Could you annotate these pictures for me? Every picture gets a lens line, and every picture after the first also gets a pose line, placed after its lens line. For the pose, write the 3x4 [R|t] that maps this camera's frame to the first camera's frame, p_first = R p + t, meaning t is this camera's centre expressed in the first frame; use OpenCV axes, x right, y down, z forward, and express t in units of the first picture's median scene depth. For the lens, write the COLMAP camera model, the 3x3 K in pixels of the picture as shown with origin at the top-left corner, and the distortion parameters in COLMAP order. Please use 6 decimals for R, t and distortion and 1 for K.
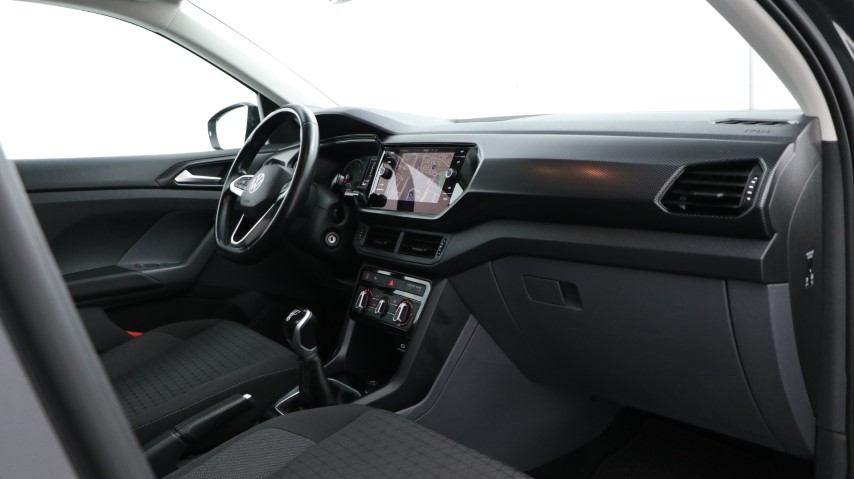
lens RADIAL K [[703.7, 0, 427.0], [0, 703.7, 239.5], [0, 0, 1]] dist [-0.196157, 0.186103]
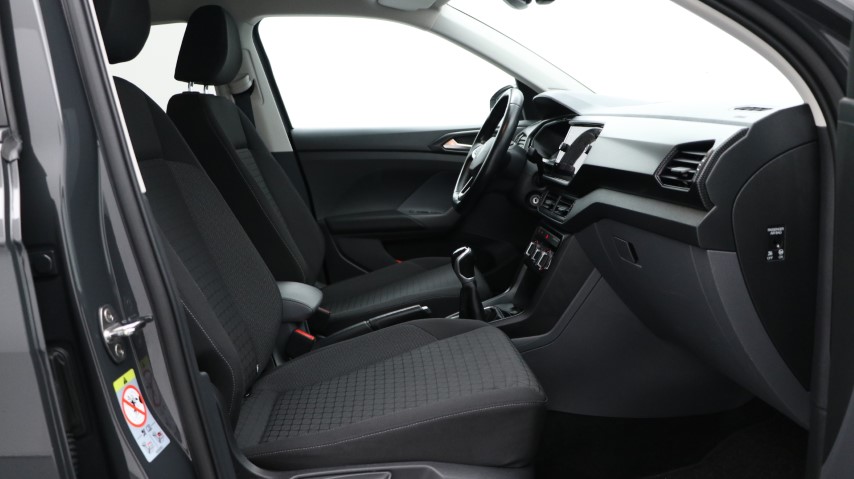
lens RADIAL K [[703.7, 0, 427.0], [0, 703.7, 239.5], [0, 0, 1]] dist [-0.196157, 0.186103]
pose [[0.834608, 0.103347, -0.541062, 0.418312], [-0.084050, 0.994633, 0.060332, 0.010769], [0.544394, -0.004877, 0.838816, -0.134347]]
